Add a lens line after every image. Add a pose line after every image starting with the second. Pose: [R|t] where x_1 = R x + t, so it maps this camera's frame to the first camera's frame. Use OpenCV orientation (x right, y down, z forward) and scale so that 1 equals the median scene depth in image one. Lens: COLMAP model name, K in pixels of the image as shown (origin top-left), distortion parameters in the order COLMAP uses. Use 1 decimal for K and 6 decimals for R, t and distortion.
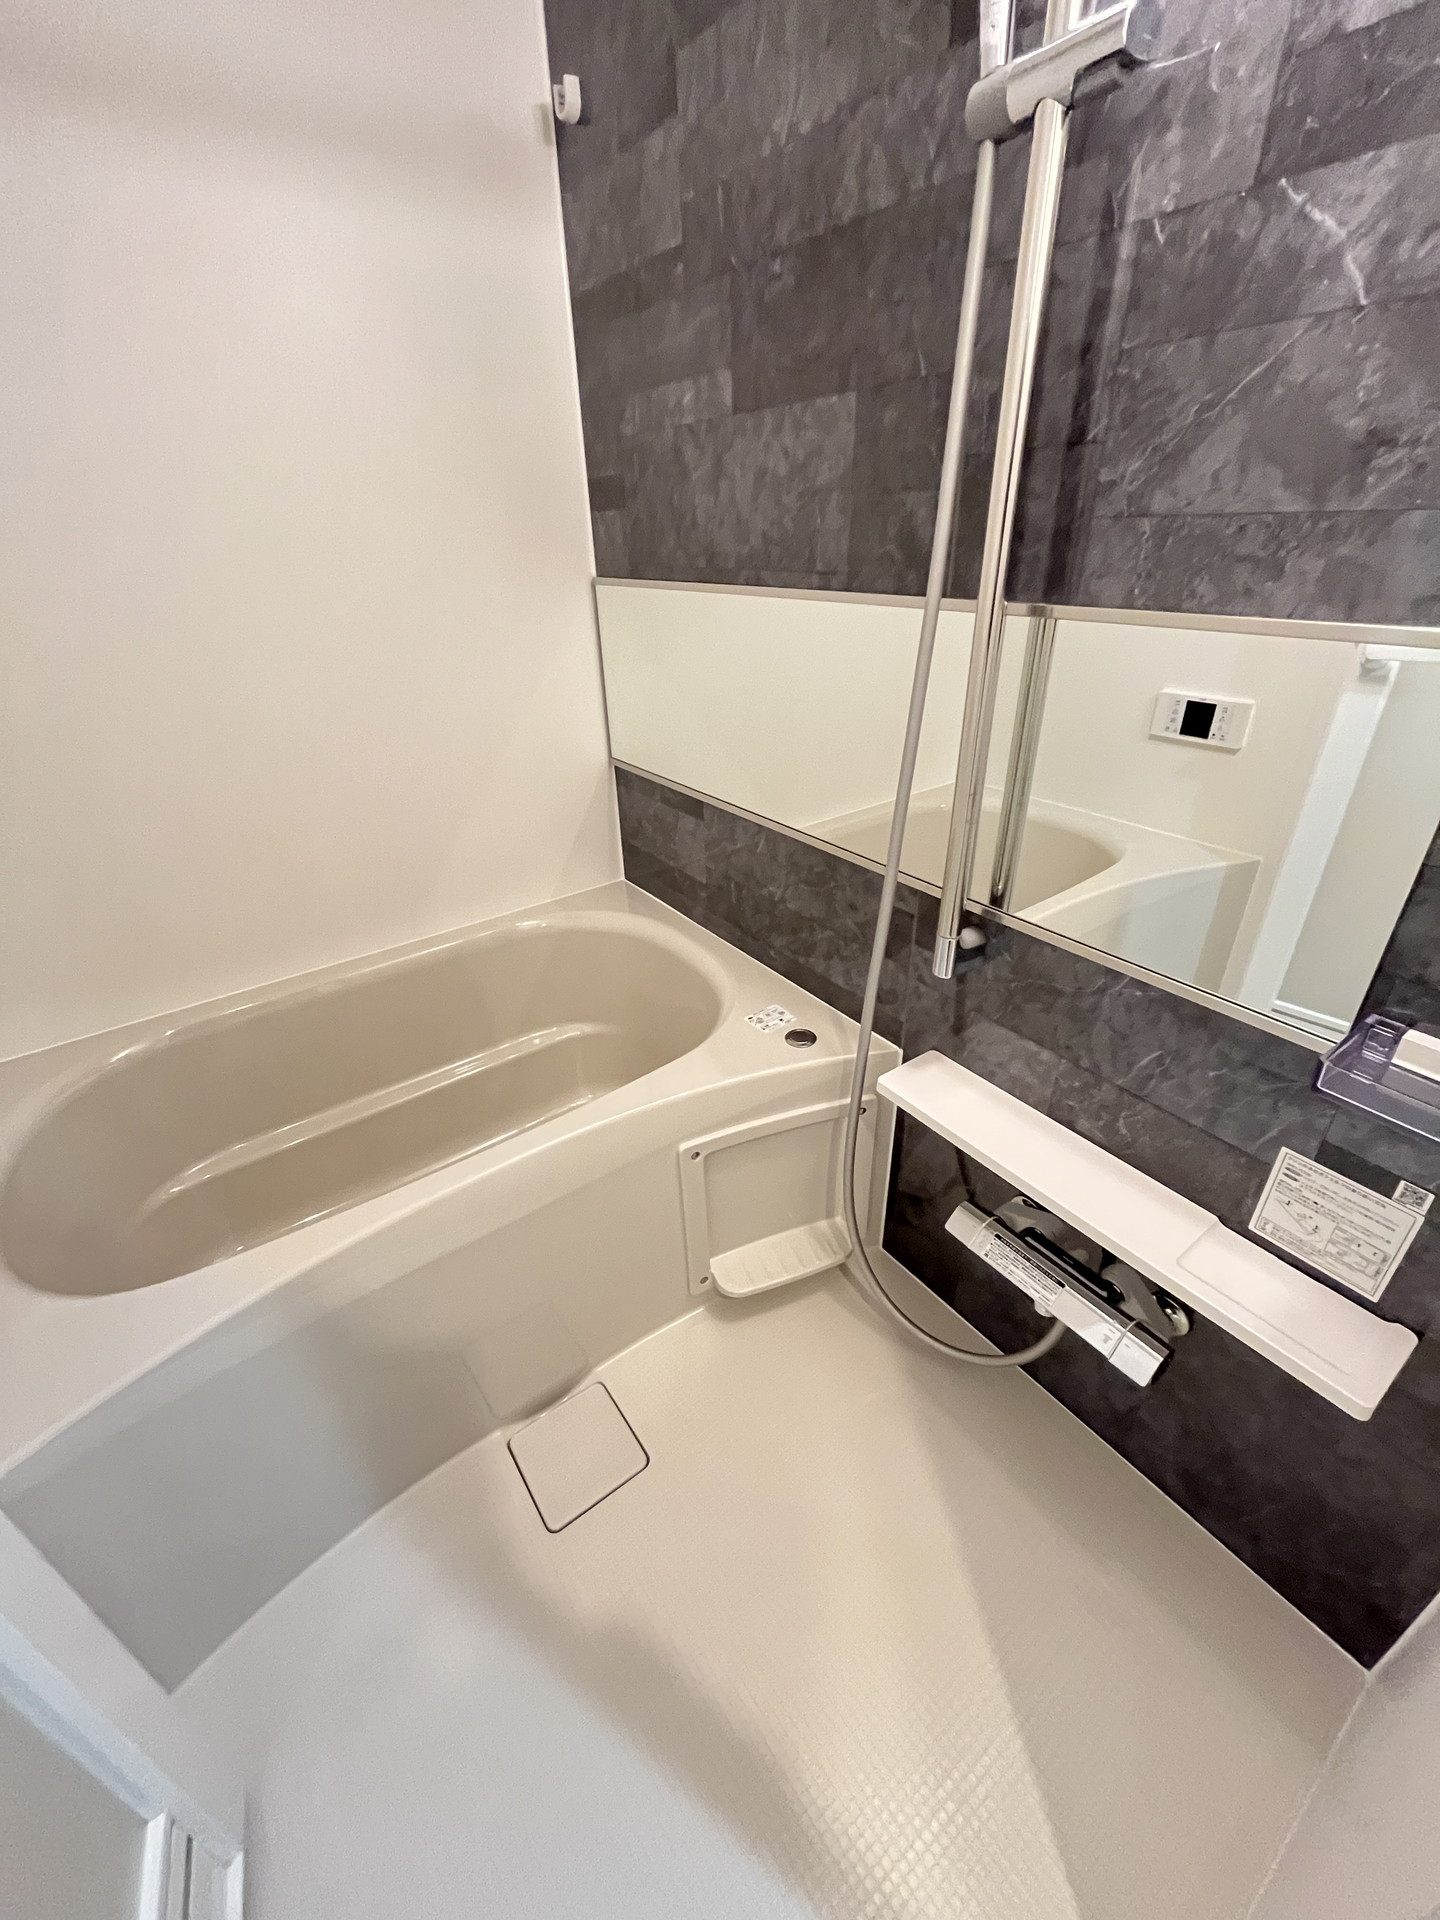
lens RADIAL K [[786.1, 0, 720.7], [0, 786.1, 959.0], [0, 0, 1]] dist [-0.003332, 0.000705]
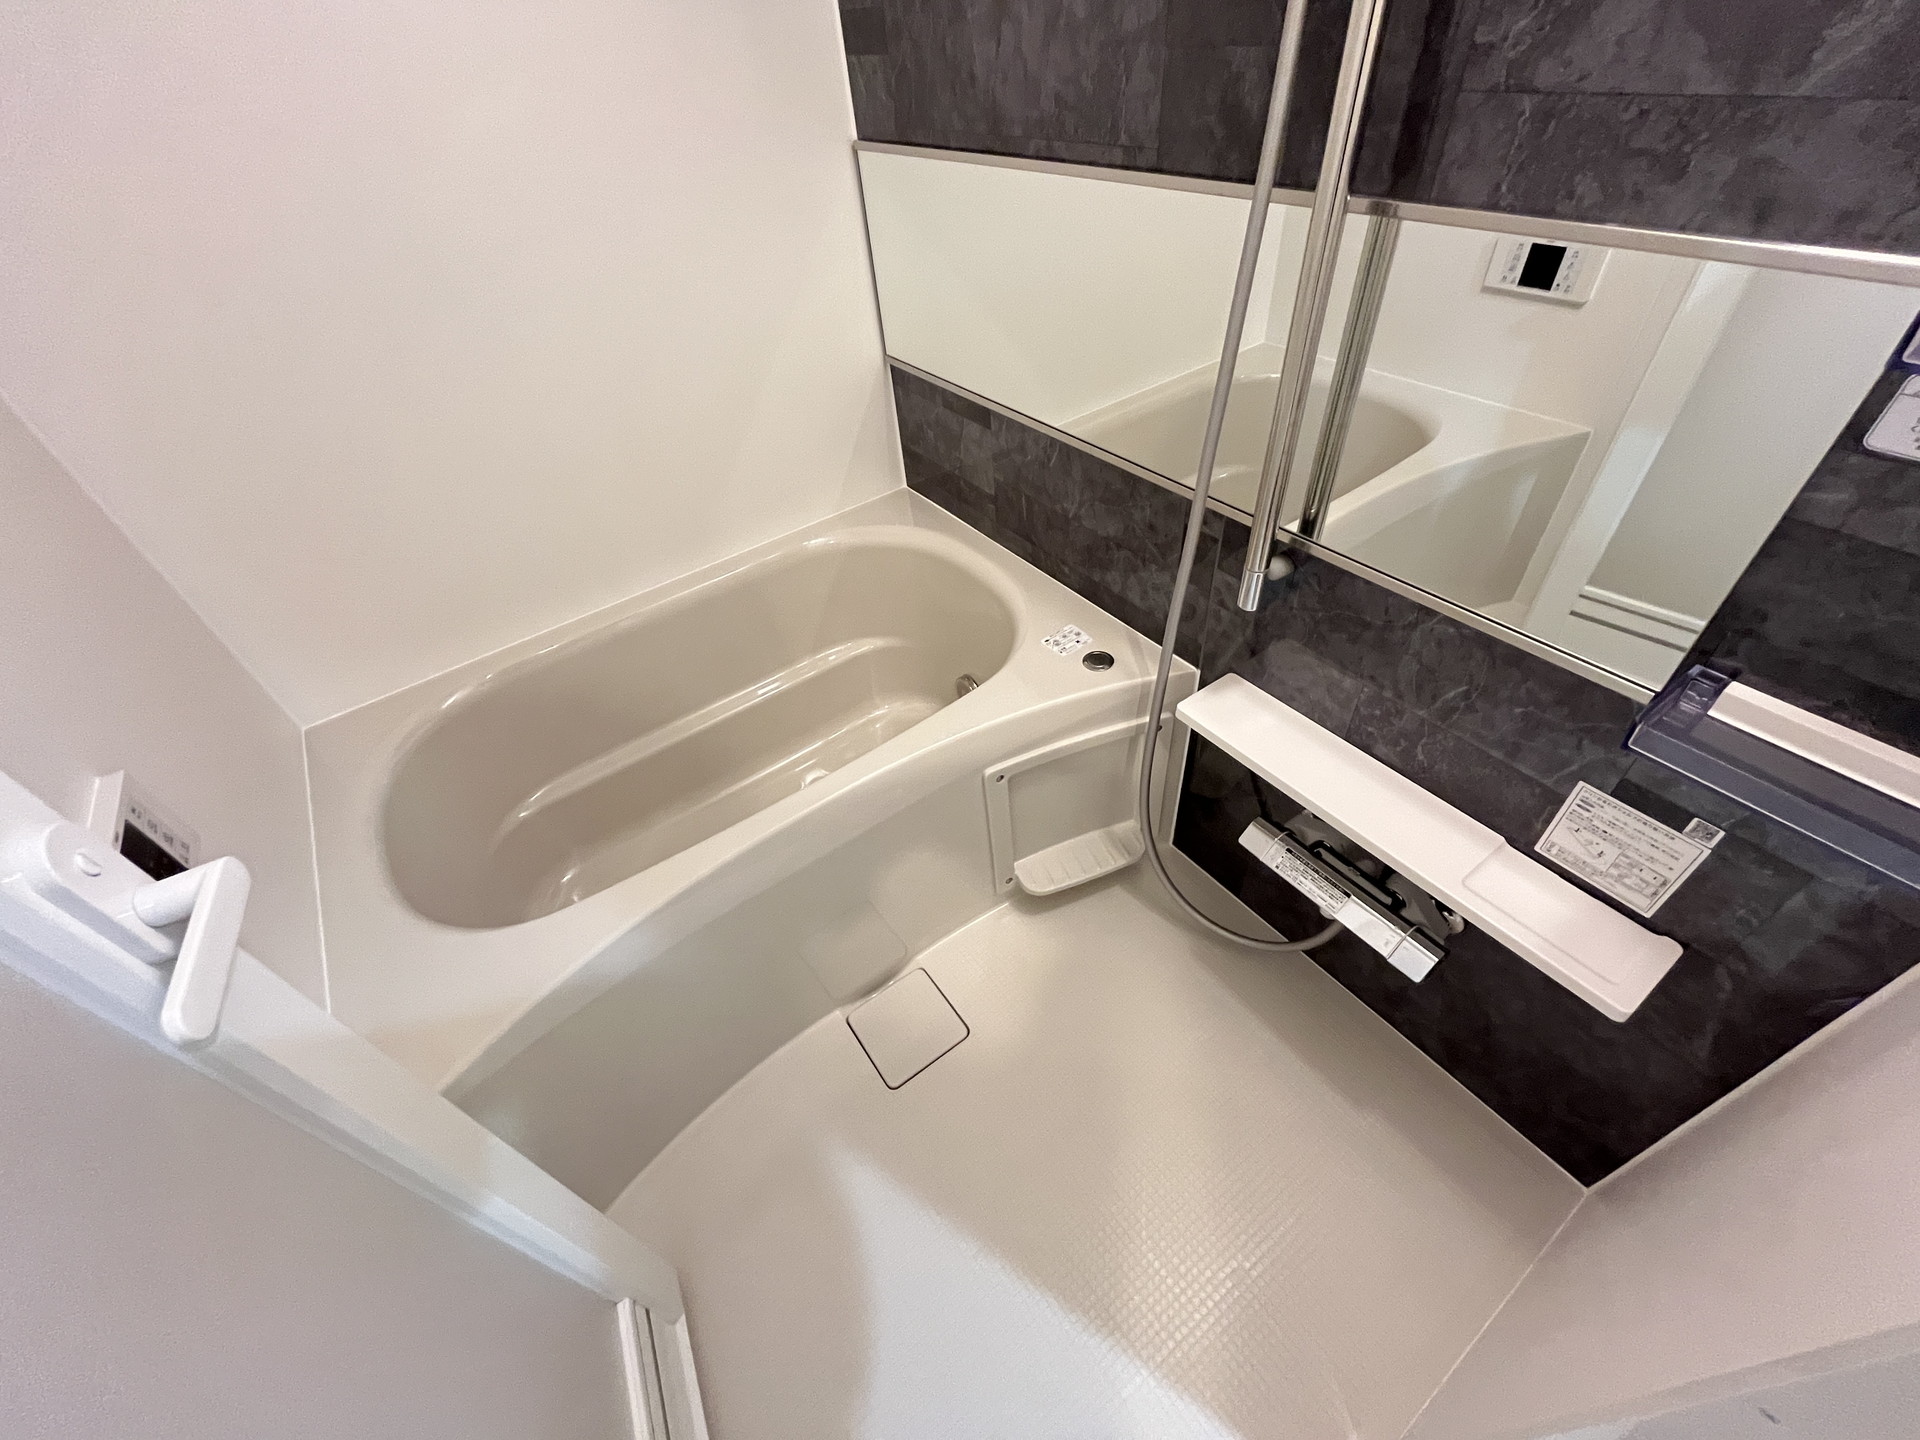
lens RADIAL K [[786.1, 0, 960.0], [0, 786.1, 724.7], [0, 0, 1]] dist [-0.003332, 0.000705]
pose [[0.998221, -0.036169, -0.047399, -0.037936], [0.046884, 0.967300, 0.249264, -0.099570], [0.036834, -0.251042, 0.967275, -0.010111]]
